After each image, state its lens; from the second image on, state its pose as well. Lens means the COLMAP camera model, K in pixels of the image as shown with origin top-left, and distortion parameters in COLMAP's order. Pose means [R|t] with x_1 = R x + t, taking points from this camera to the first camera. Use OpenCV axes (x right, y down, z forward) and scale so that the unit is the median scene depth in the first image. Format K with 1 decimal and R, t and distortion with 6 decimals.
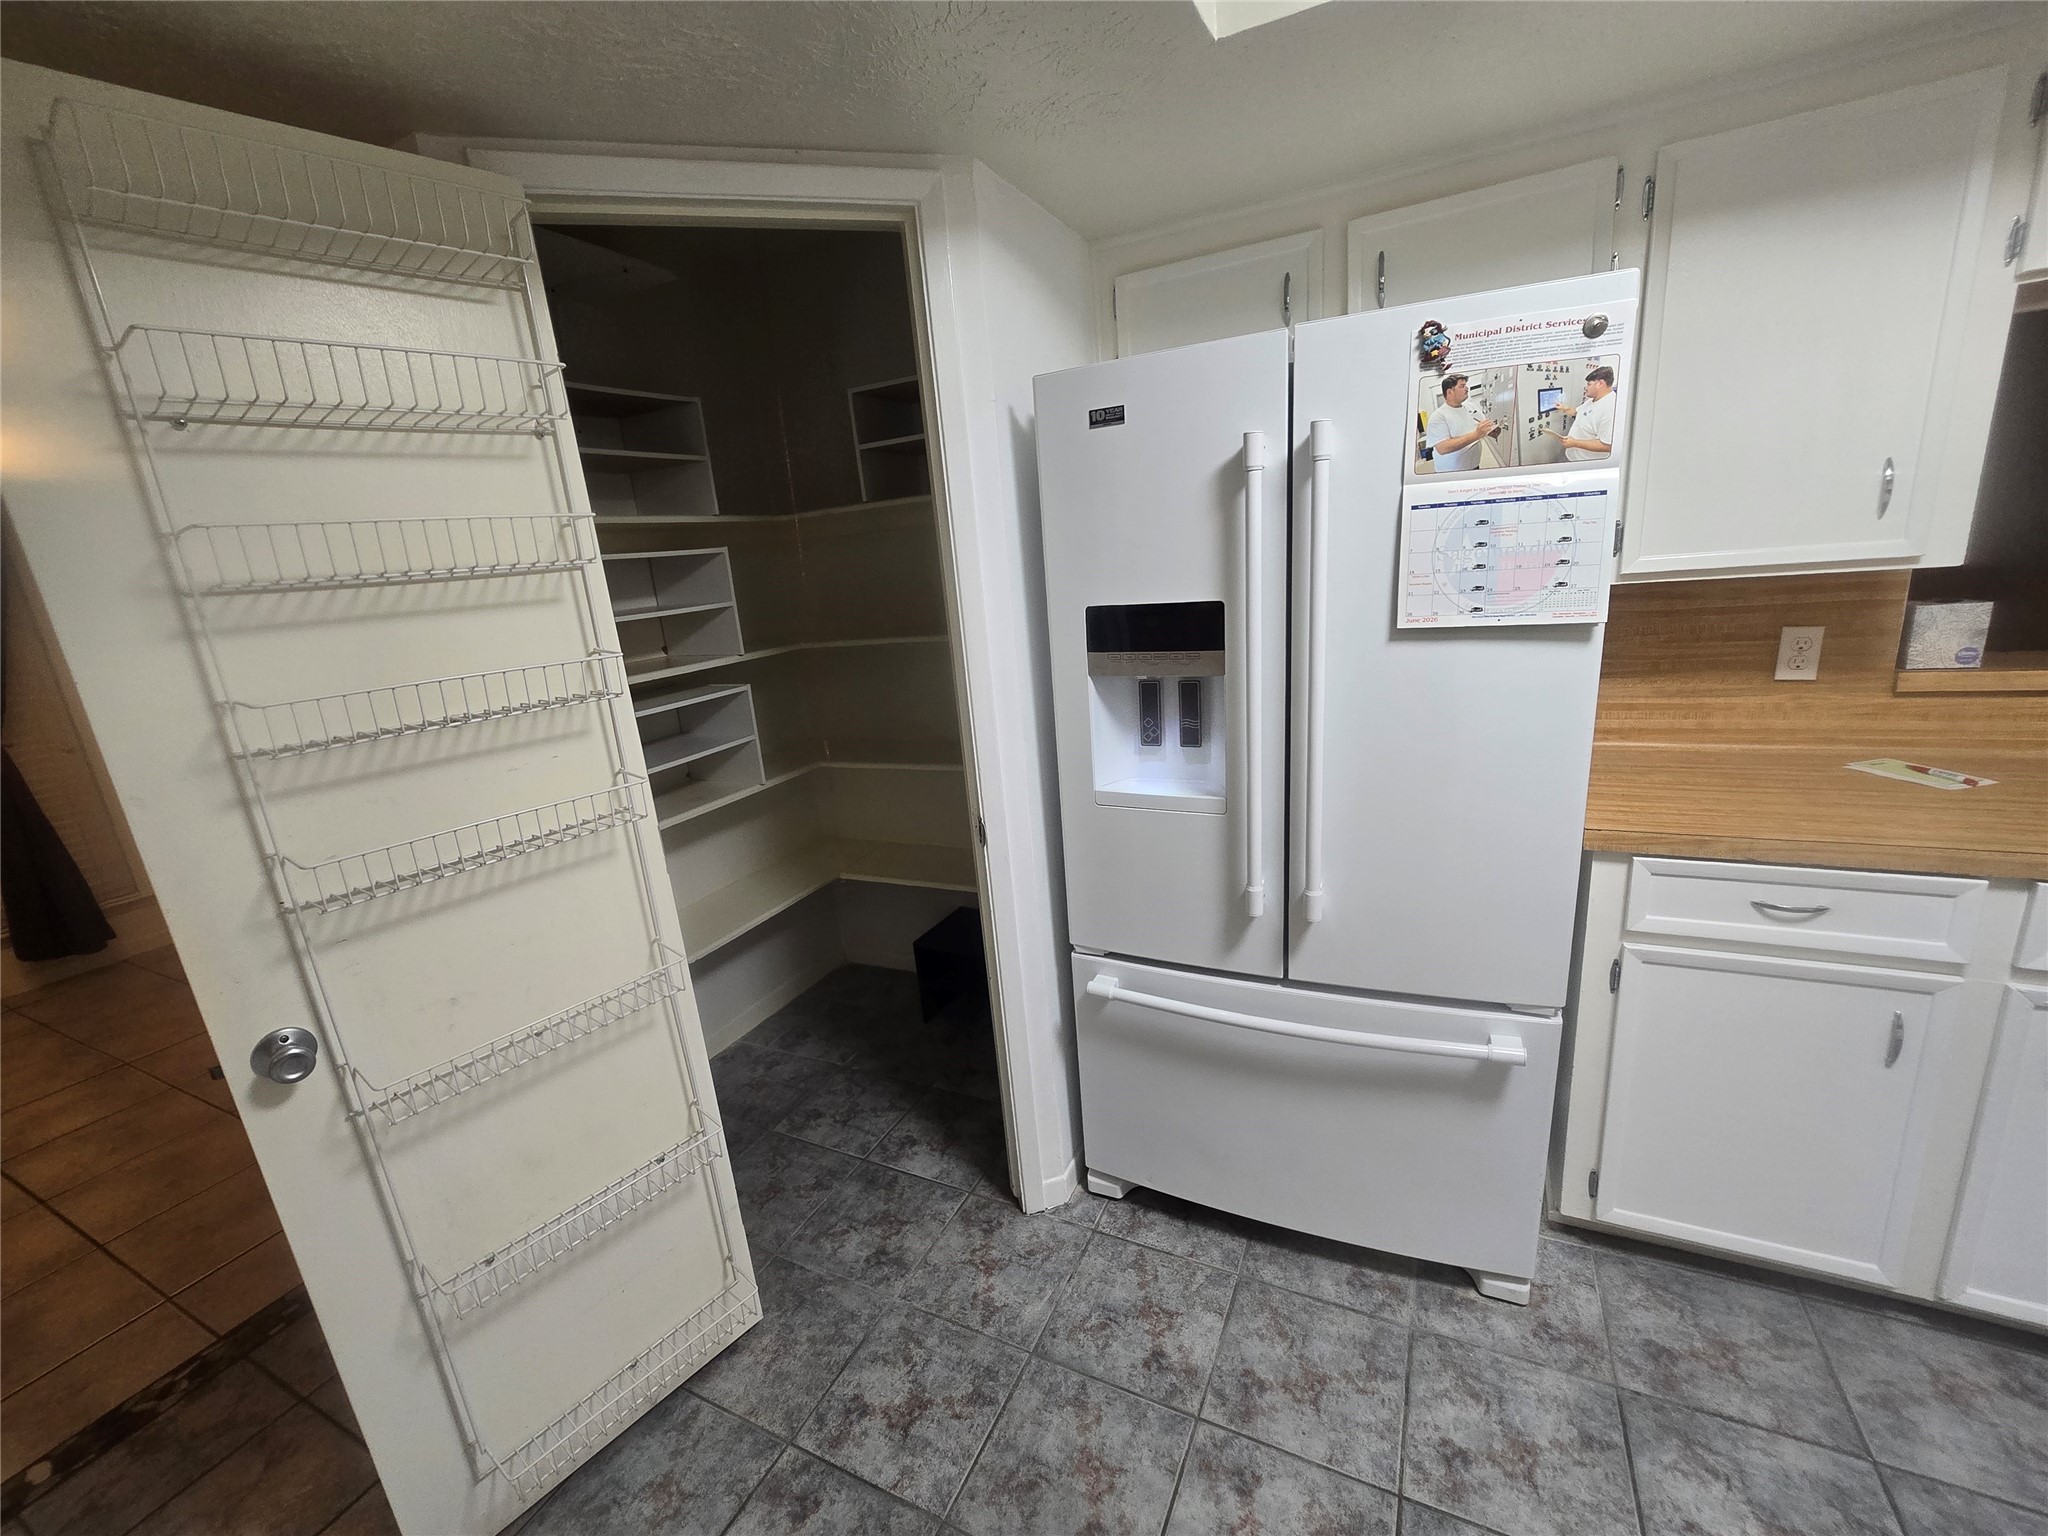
lens RADIAL K [[842.3, 0, 1013.6], [0, 842.3, 762.4], [0, 0, 1]] dist [-0.007239, 0.002836]
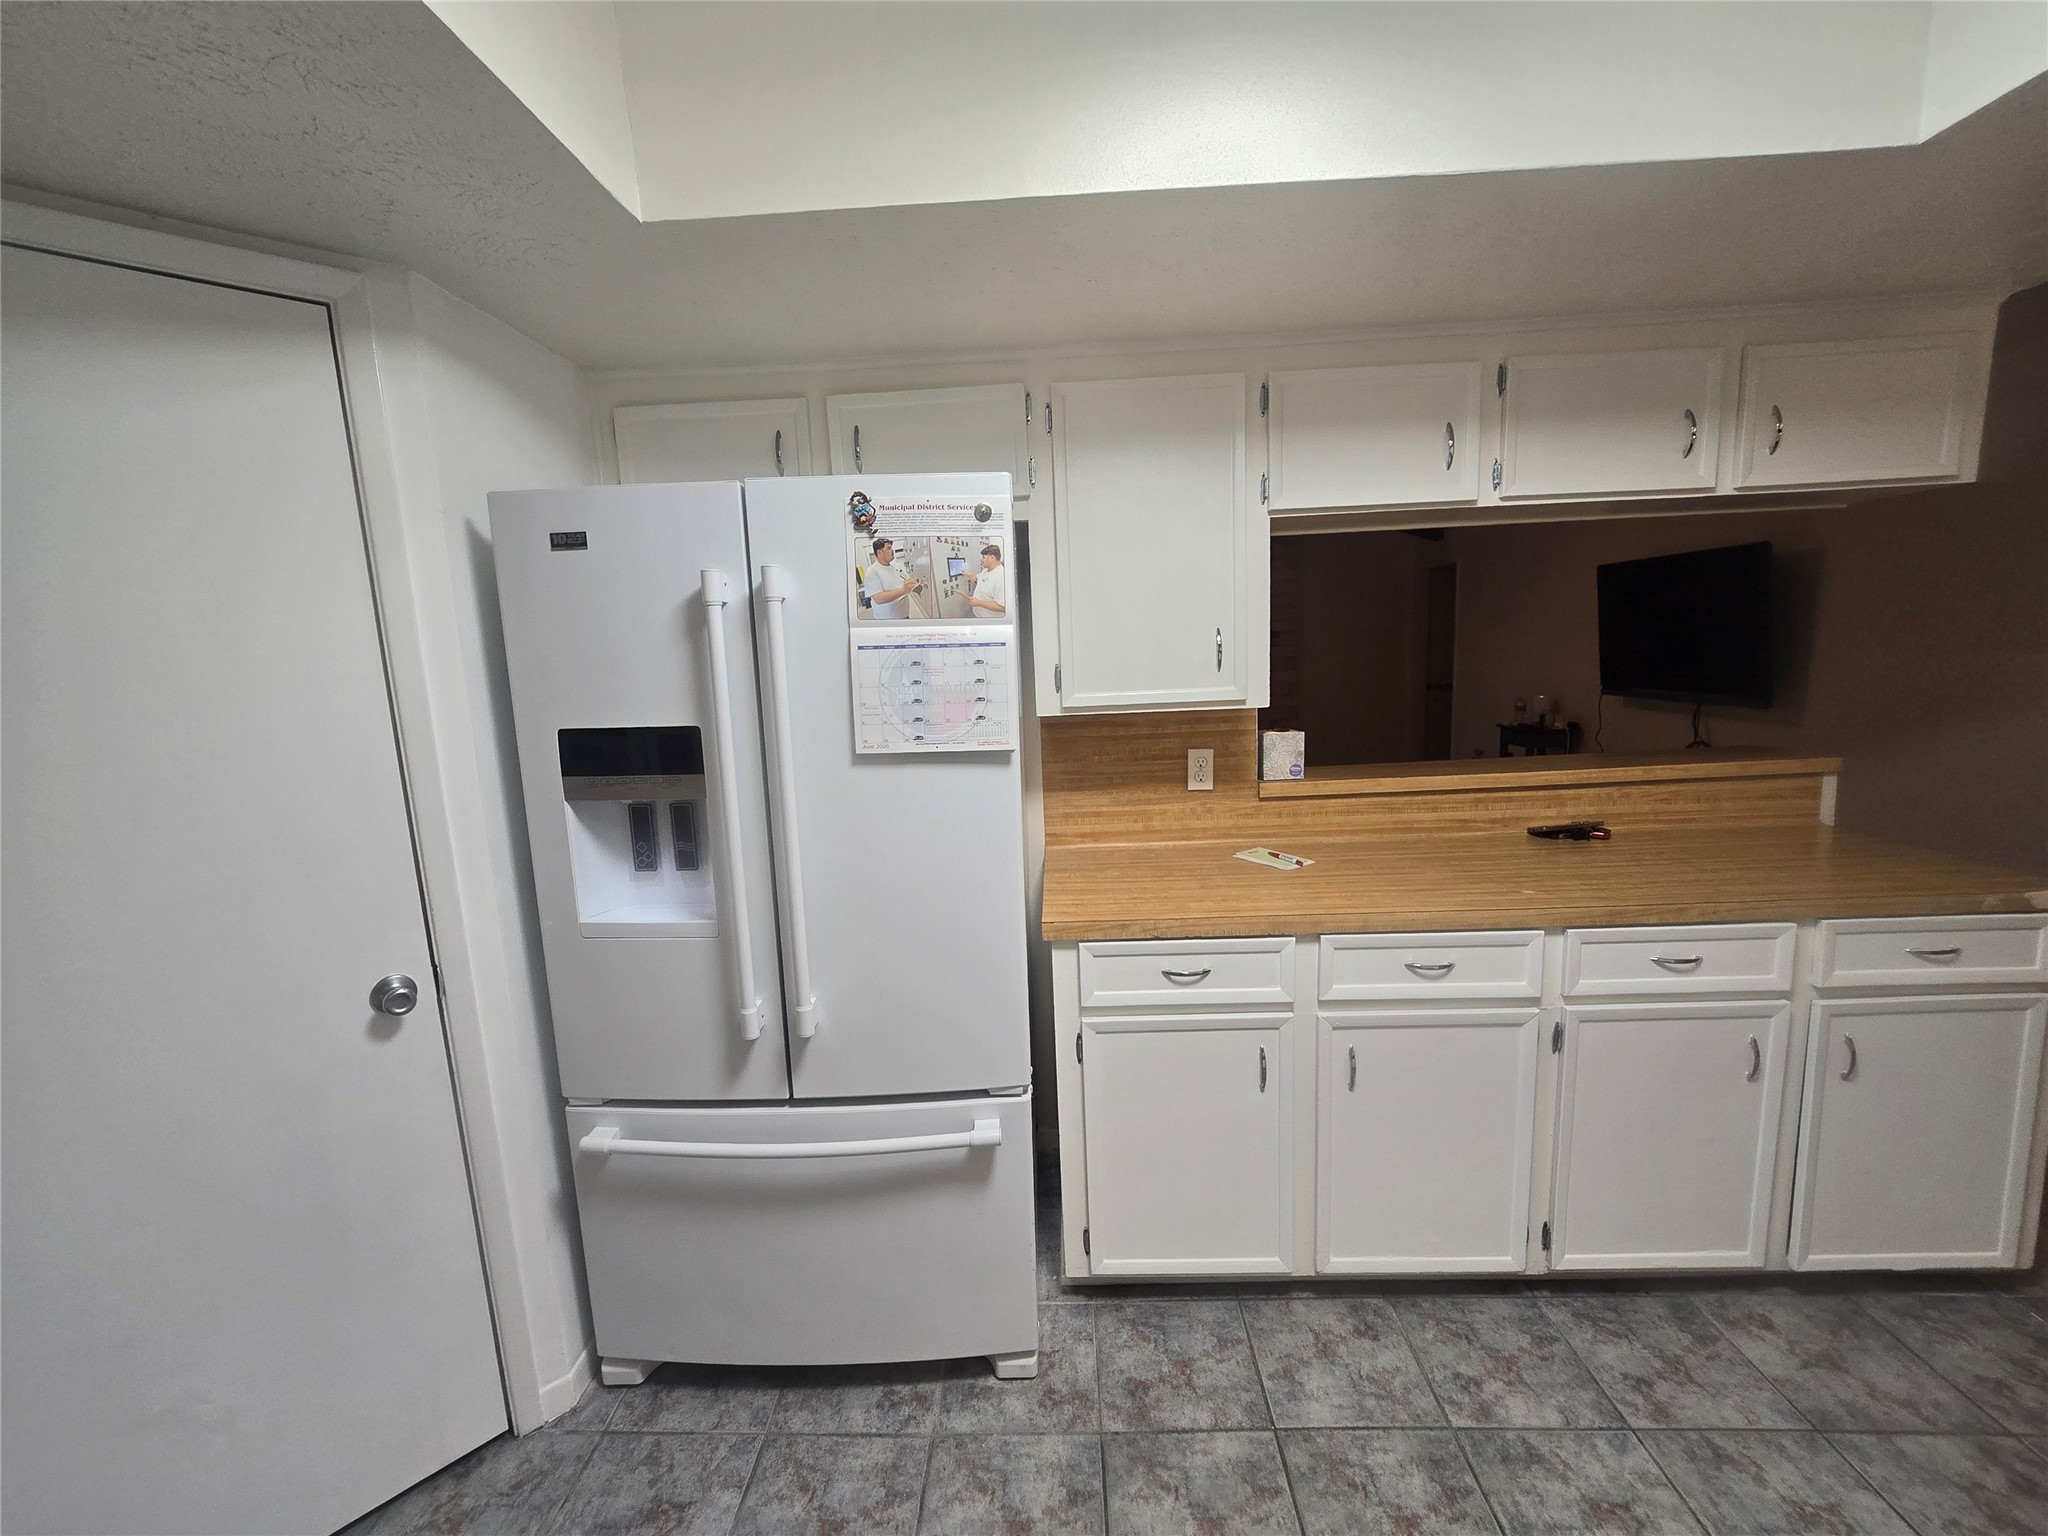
lens RADIAL K [[842.3, 0, 1019.0], [0, 842.3, 761.8], [0, 0, 1]] dist [-0.007239, 0.002836]
pose [[0.911007, -0.005665, 0.412353, 0.168965], [0.060087, 0.991058, -0.119133, -0.004115], [-0.407991, 0.133308, 0.903201, -0.068787]]
